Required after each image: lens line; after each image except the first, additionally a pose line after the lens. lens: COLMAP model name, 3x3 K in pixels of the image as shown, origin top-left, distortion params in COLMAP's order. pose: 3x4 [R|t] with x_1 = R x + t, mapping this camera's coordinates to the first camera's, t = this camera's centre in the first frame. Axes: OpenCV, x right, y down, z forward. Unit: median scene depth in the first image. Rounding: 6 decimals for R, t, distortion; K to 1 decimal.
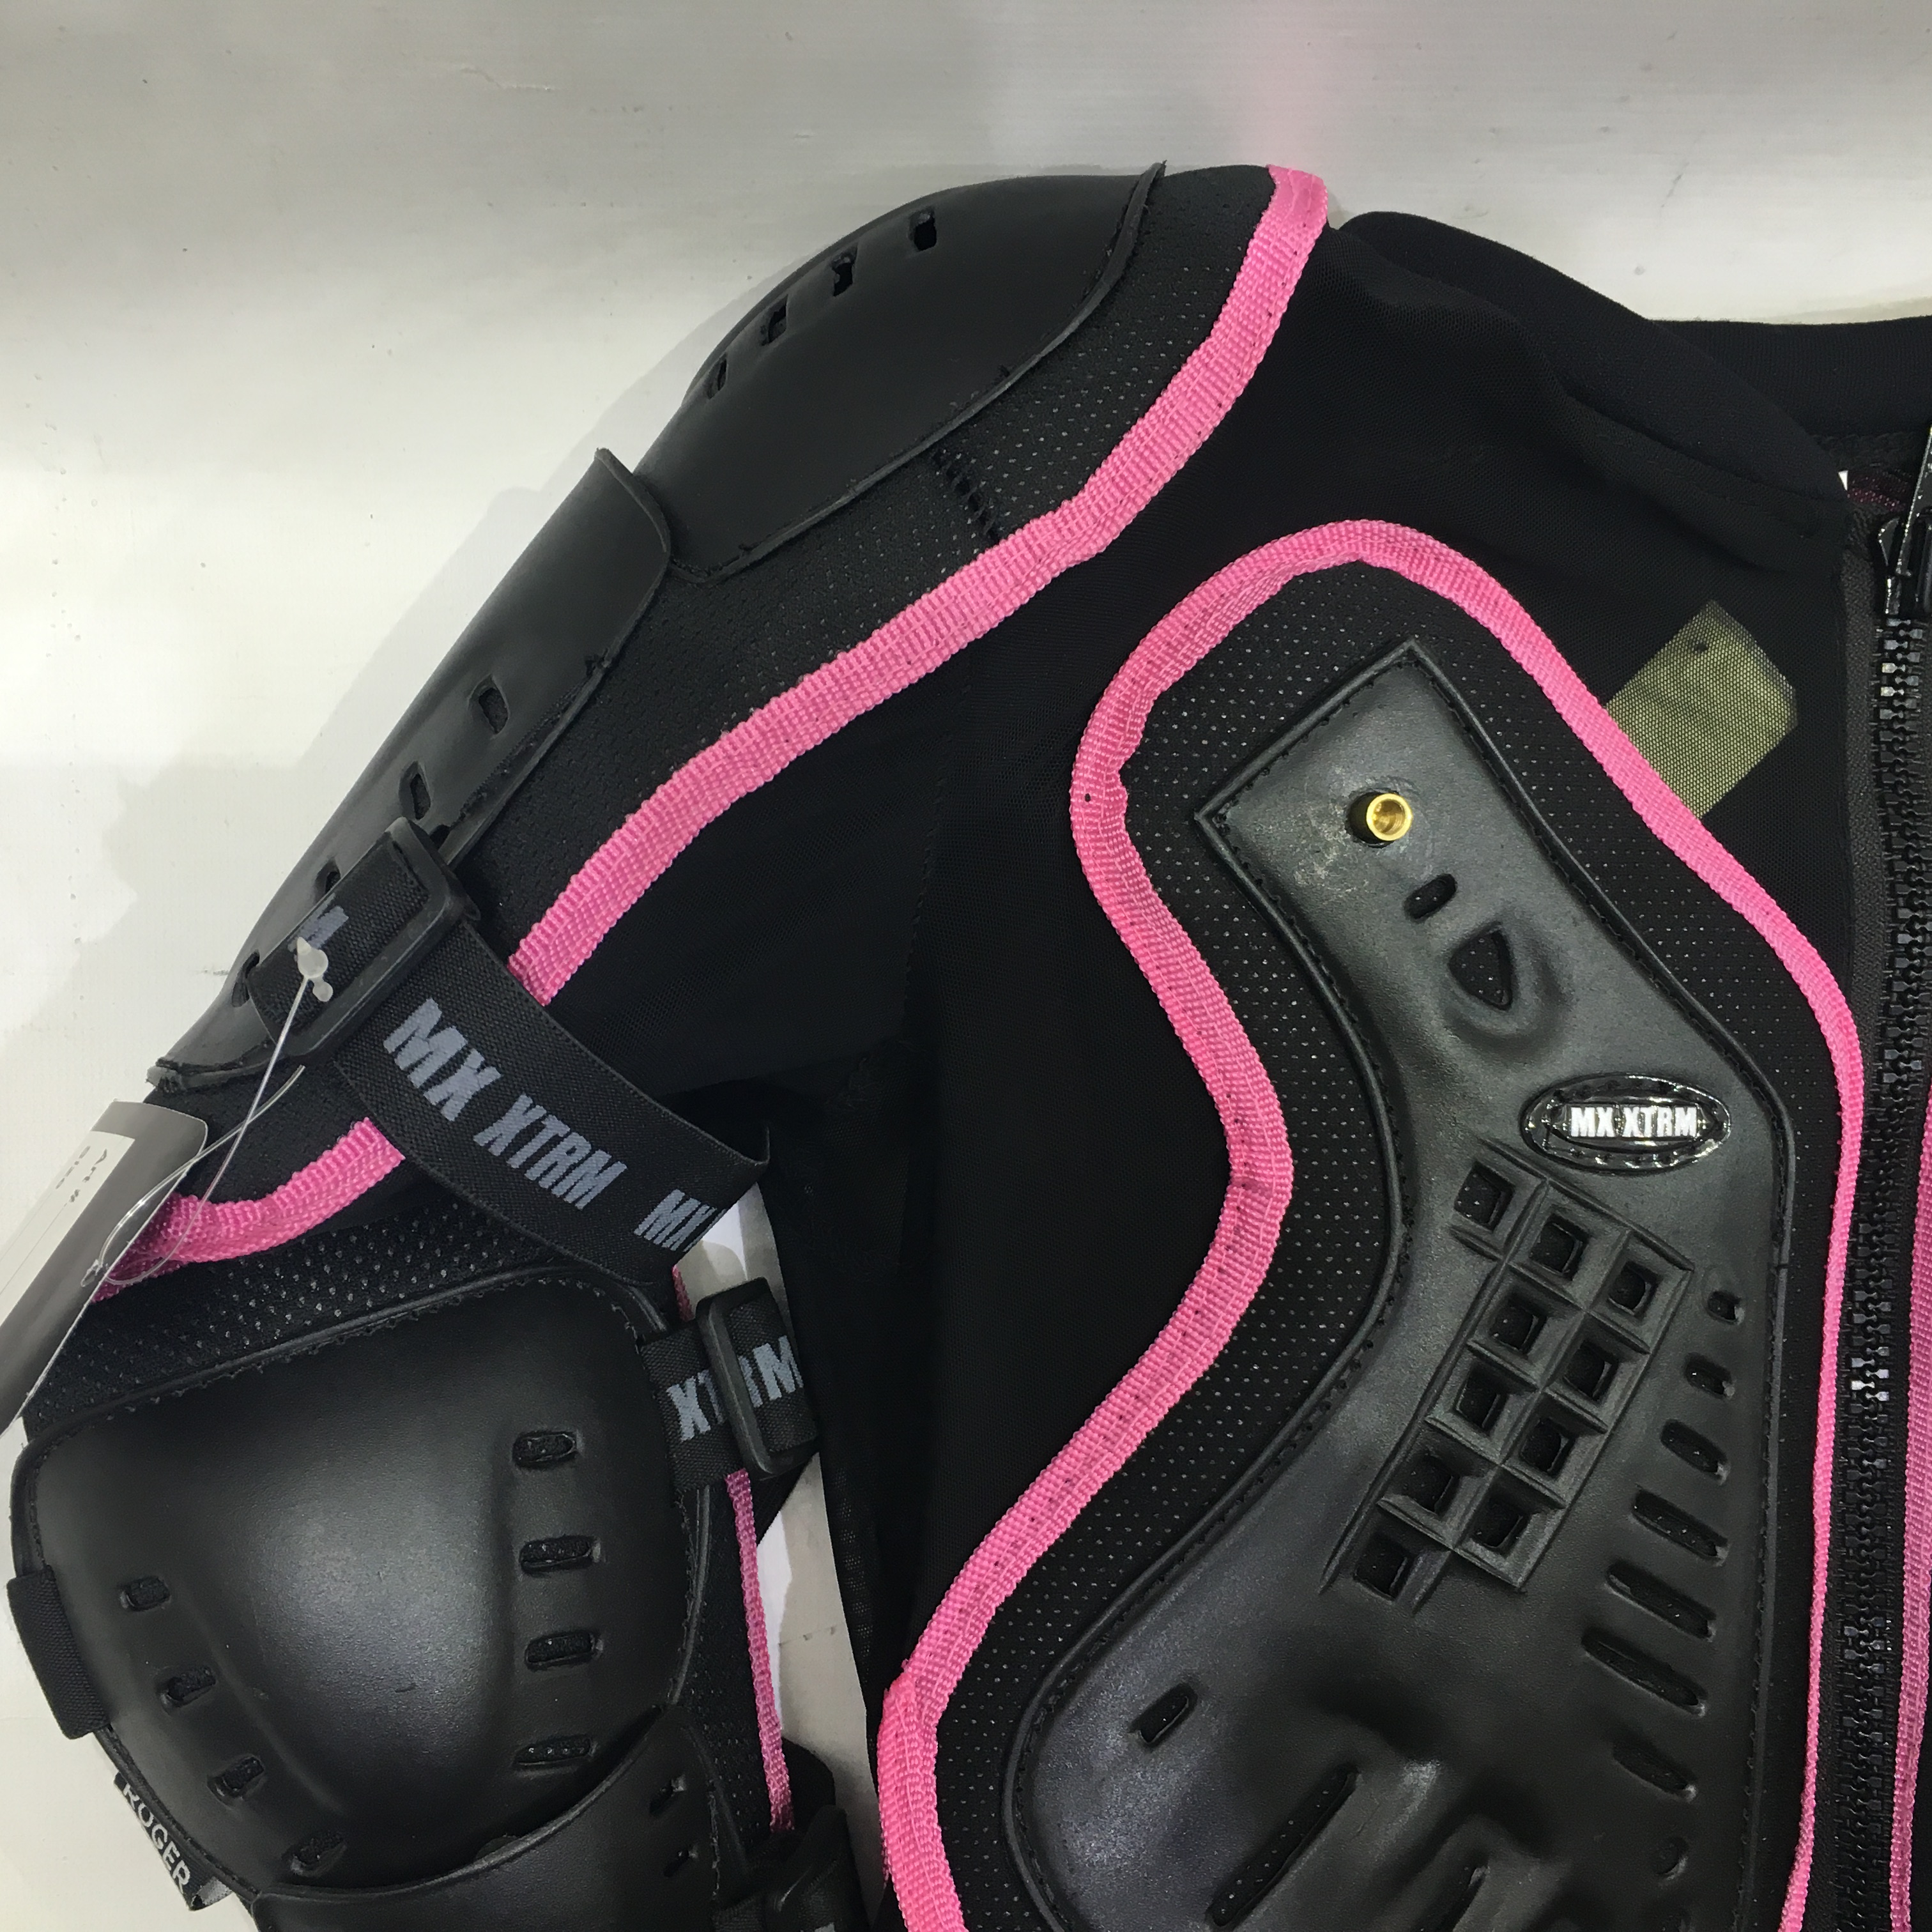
lens RADIAL K [[2209.1, 0, 949.8], [0, 2209.1, 965.9], [0, 0, 1]] dist [0.051213, -0.032309]
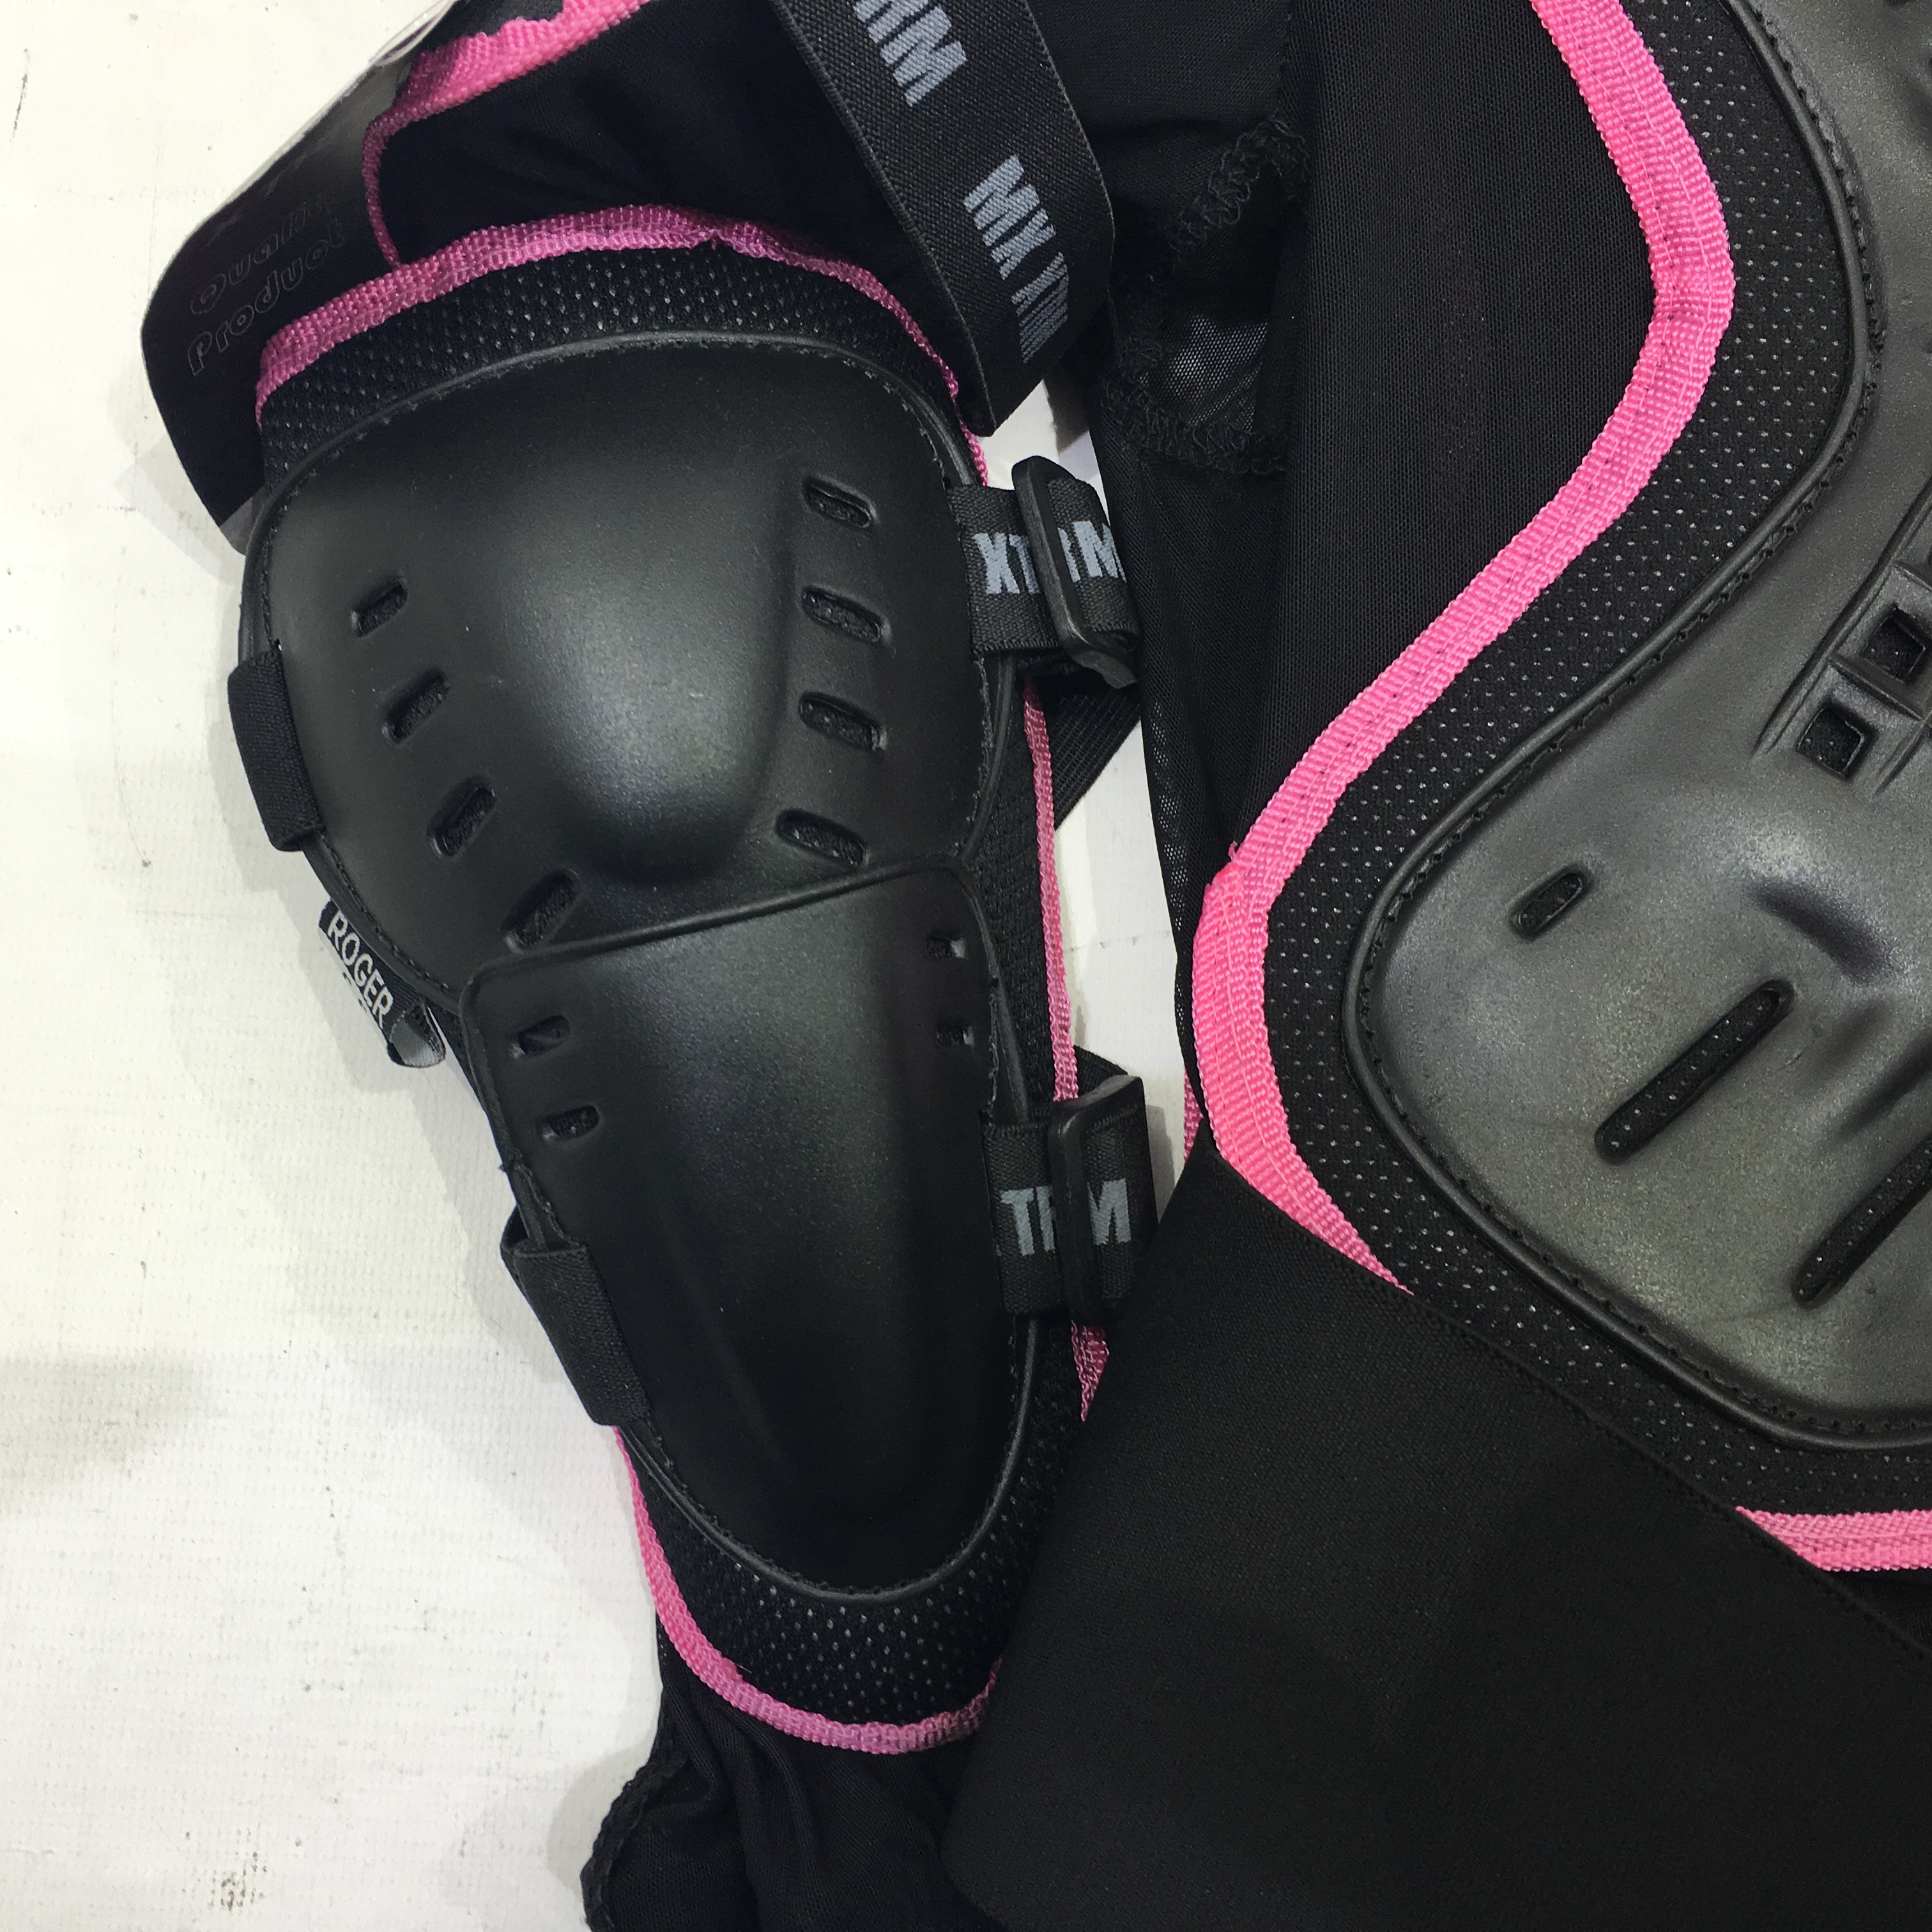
lens RADIAL K [[2209.1, 0, 949.8], [0, 2209.1, 965.9], [0, 0, 1]] dist [0.051213, -0.032309]
pose [[0.991866, 0.059314, -0.112619, -0.029760], [-0.075090, 0.987091, -0.141463, 0.487991], [0.102775, 0.148769, 0.983517, 0.173180]]
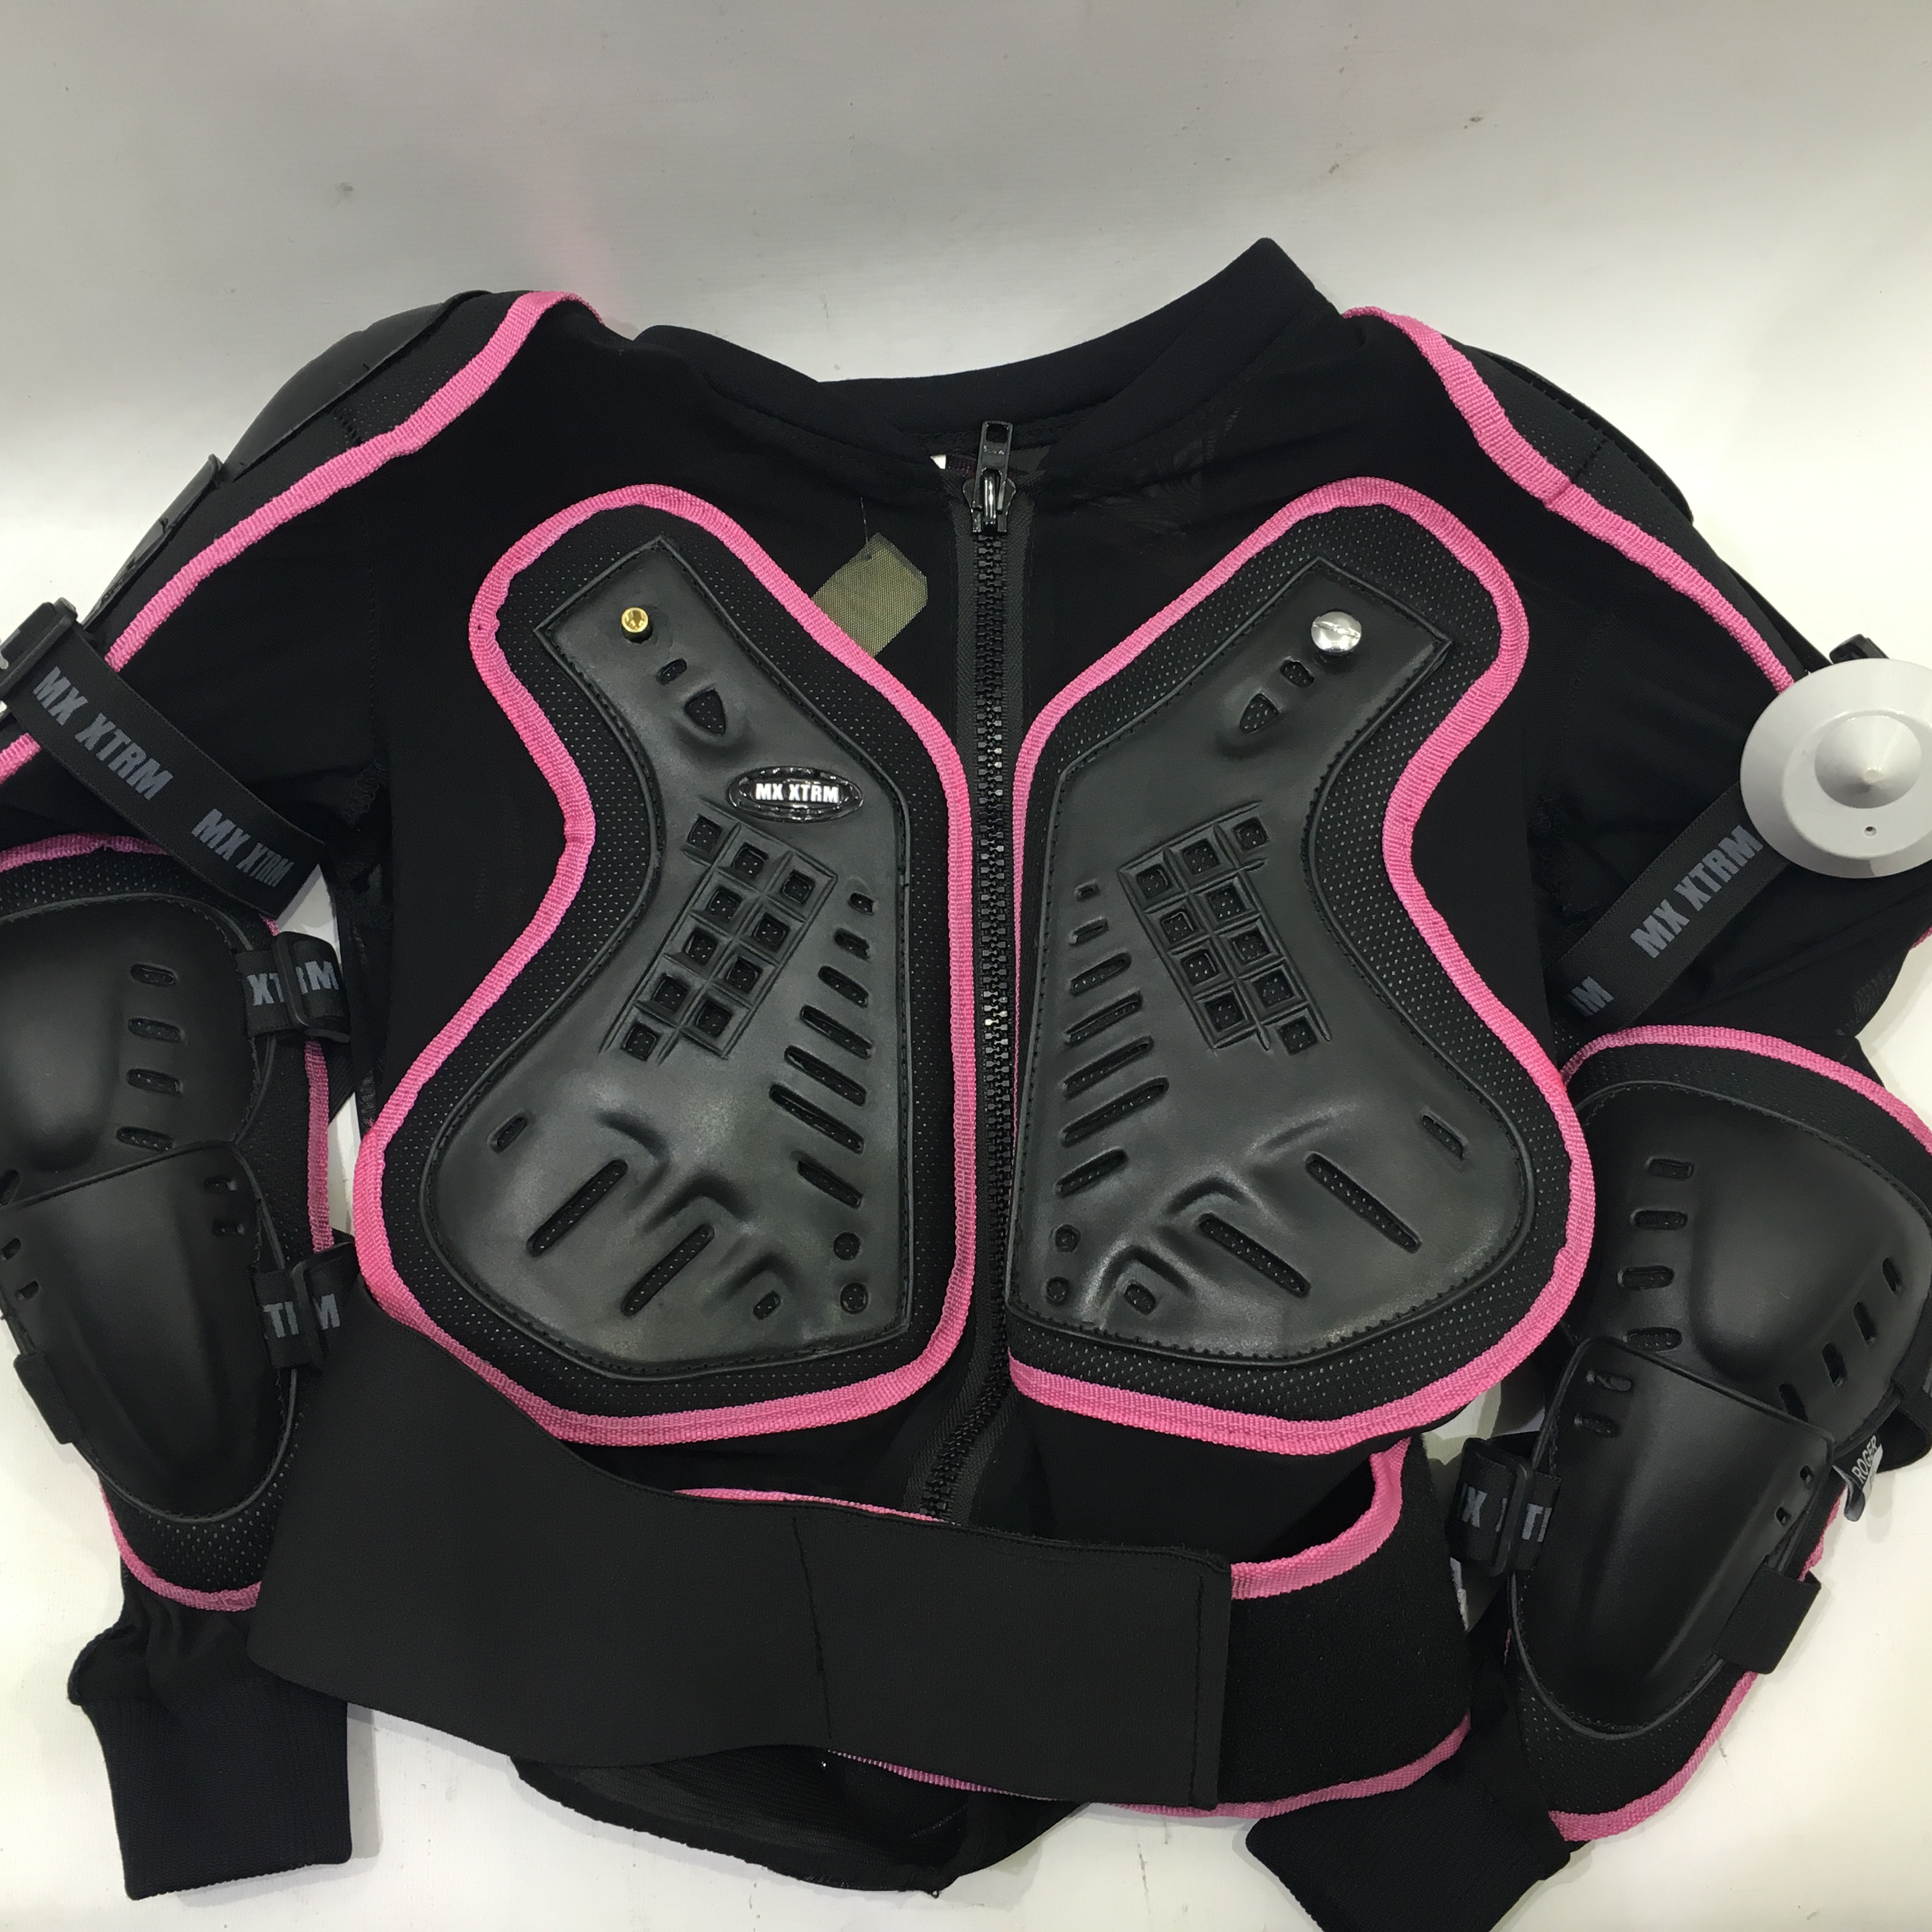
lens RADIAL K [[2152.1, 0, 937.2], [0, 2152.1, 961.9], [0, 0, 1]] dist [0.059575, -0.054852]
pose [[0.991672, -0.054568, -0.116661, 0.609448], [0.023034, 0.966349, -0.256202, 0.632097], [0.126716, 0.251381, 0.959558, -0.556968]]
